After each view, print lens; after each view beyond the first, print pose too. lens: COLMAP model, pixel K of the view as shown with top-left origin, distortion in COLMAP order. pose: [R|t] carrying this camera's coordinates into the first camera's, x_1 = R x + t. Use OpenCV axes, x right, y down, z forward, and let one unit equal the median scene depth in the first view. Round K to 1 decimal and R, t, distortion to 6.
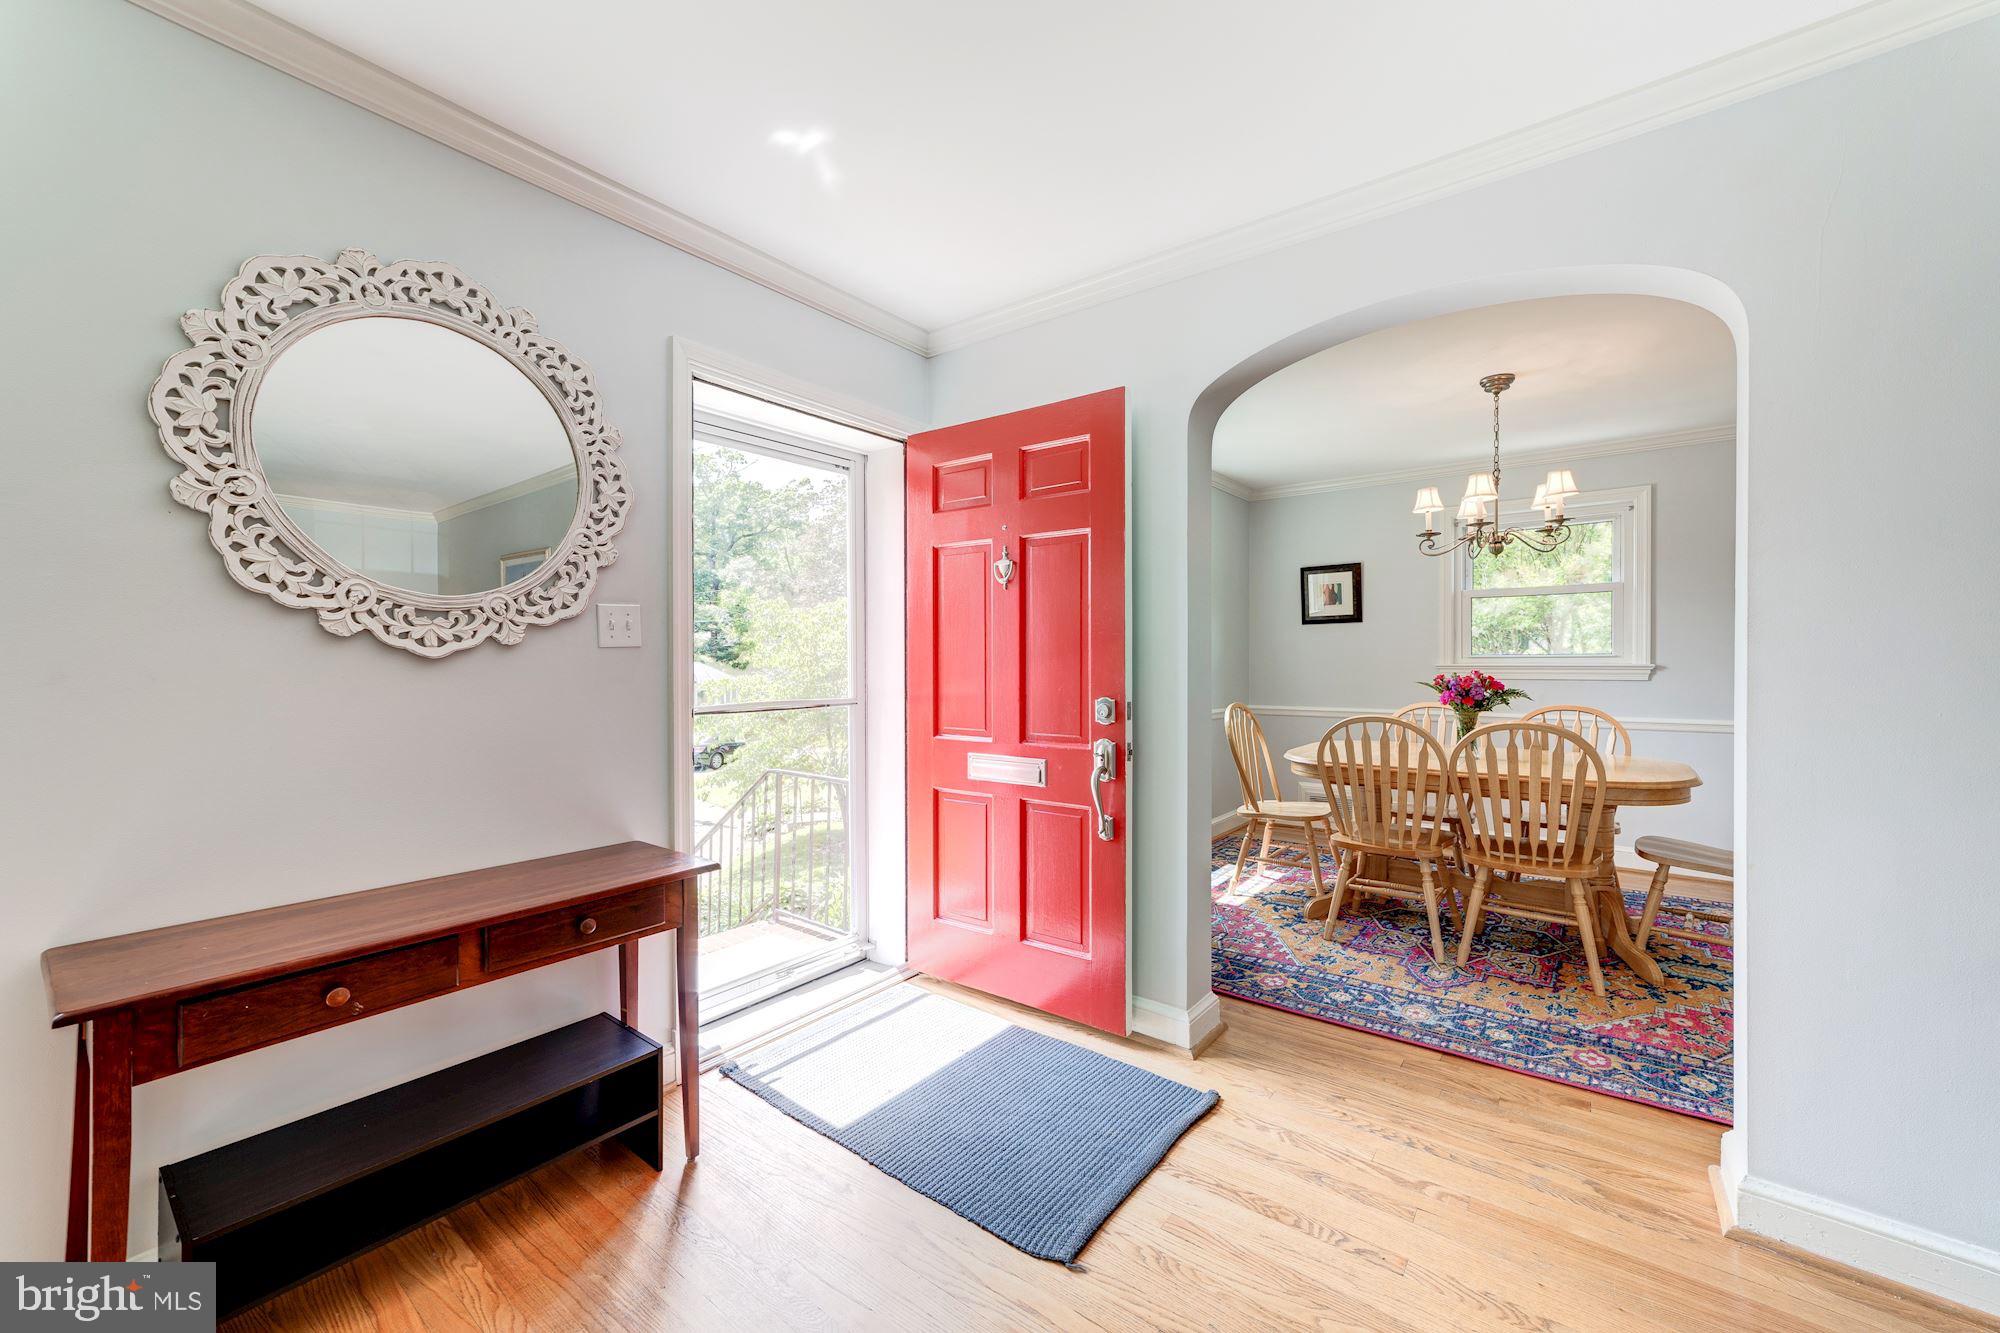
lens RADIAL K [[779.4, 0, 986.3], [0, 779.4, 658.5], [0, 0, 1]] dist [0.001055, 0.001342]
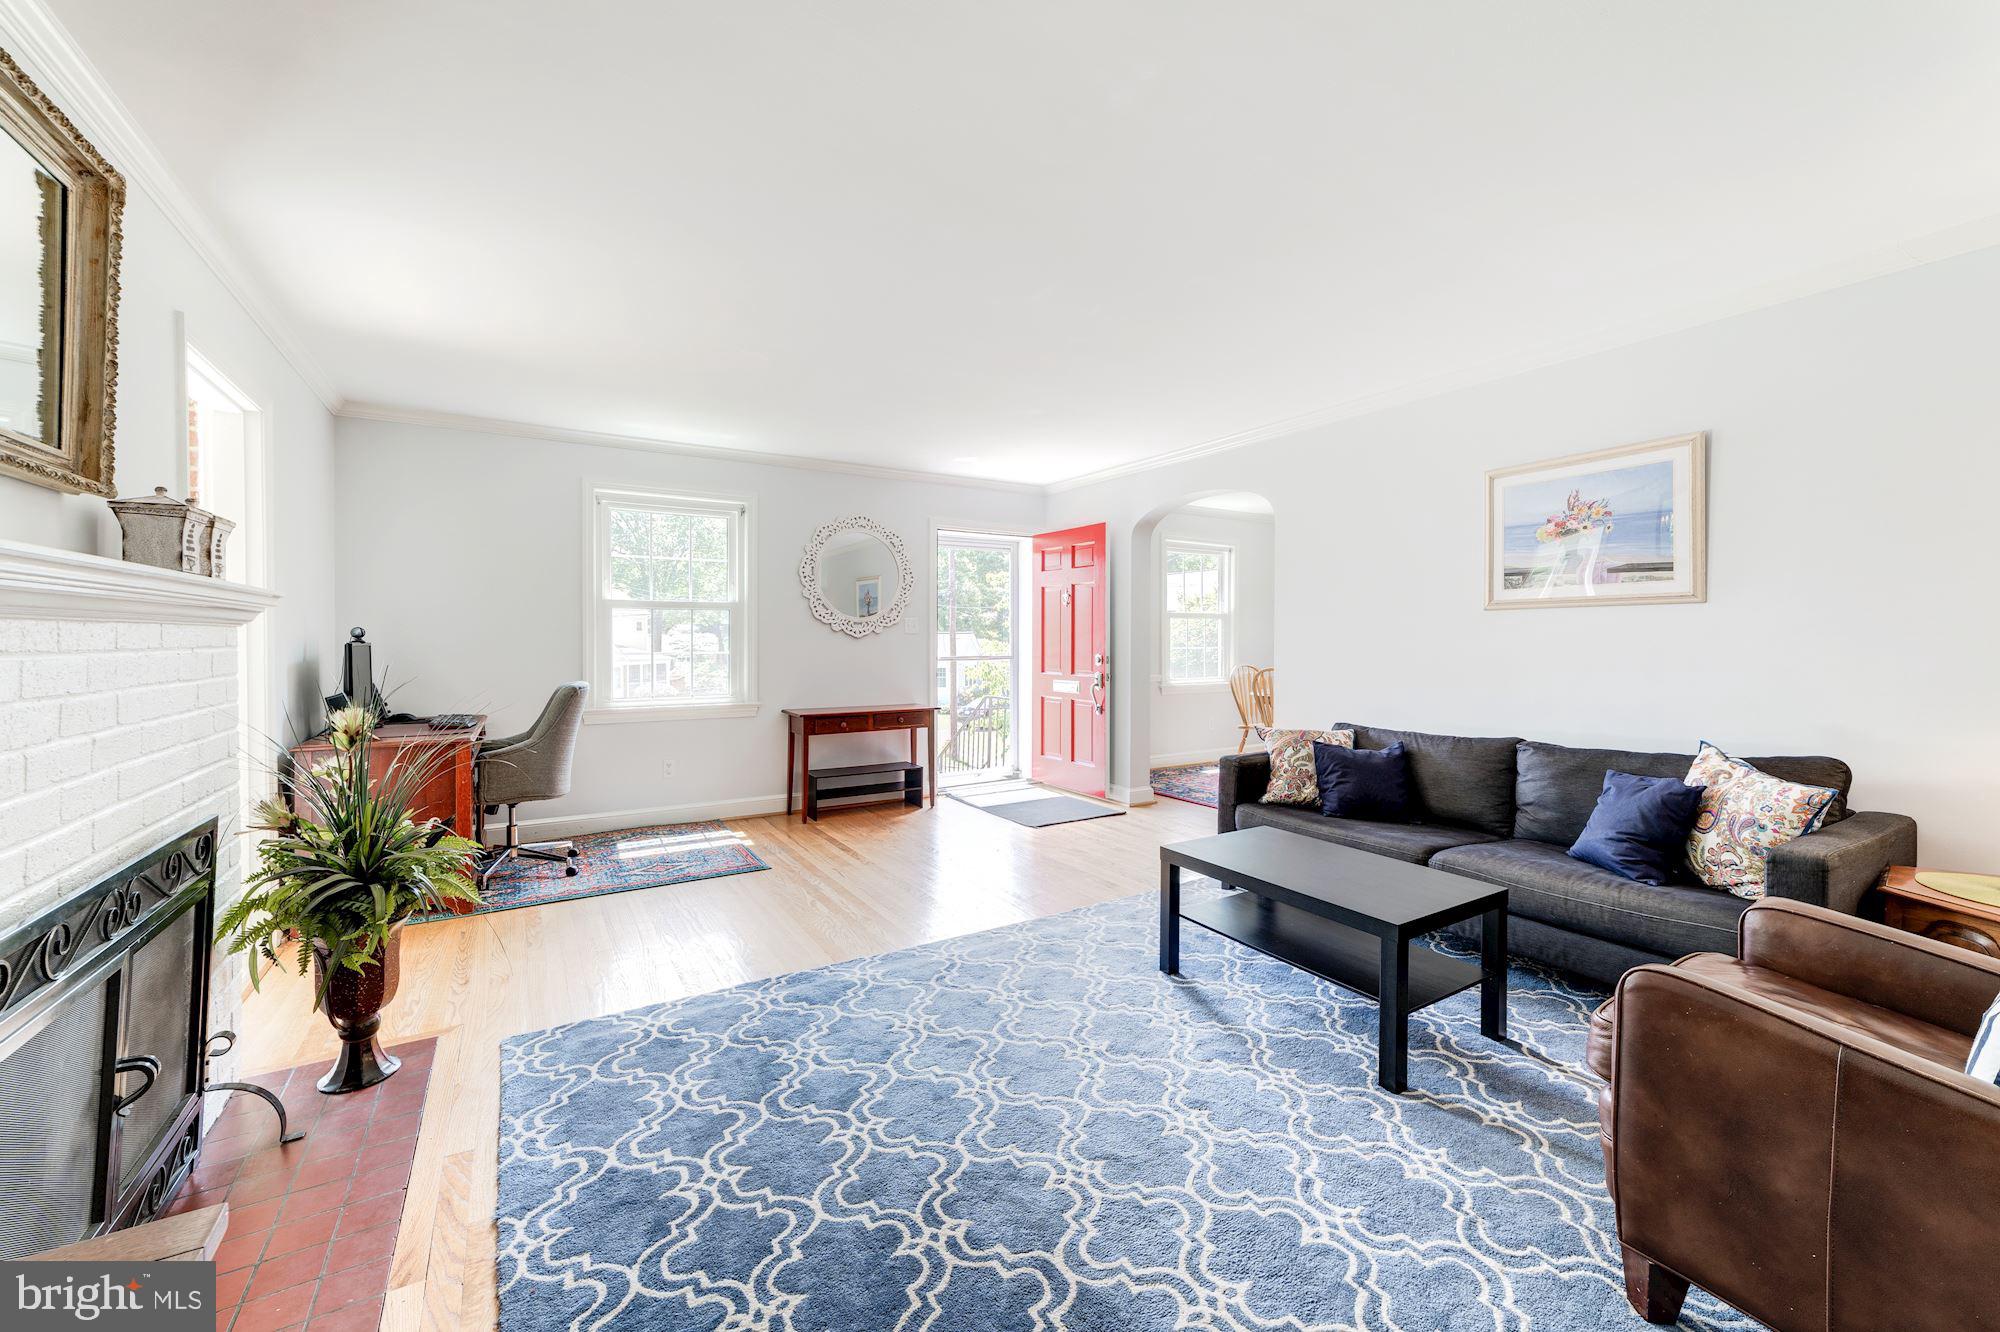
lens RADIAL K [[779.4, 0, 1027.5], [0, 779.4, 638.5], [0, 0, 1]] dist [0.001055, 0.001342]
pose [[0.956468, 0.001310, -0.291836, 0.568299], [-0.001347, 0.999999, 0.000075, 0.002498], [0.291835, 0.000321, 0.956469, -1.183422]]
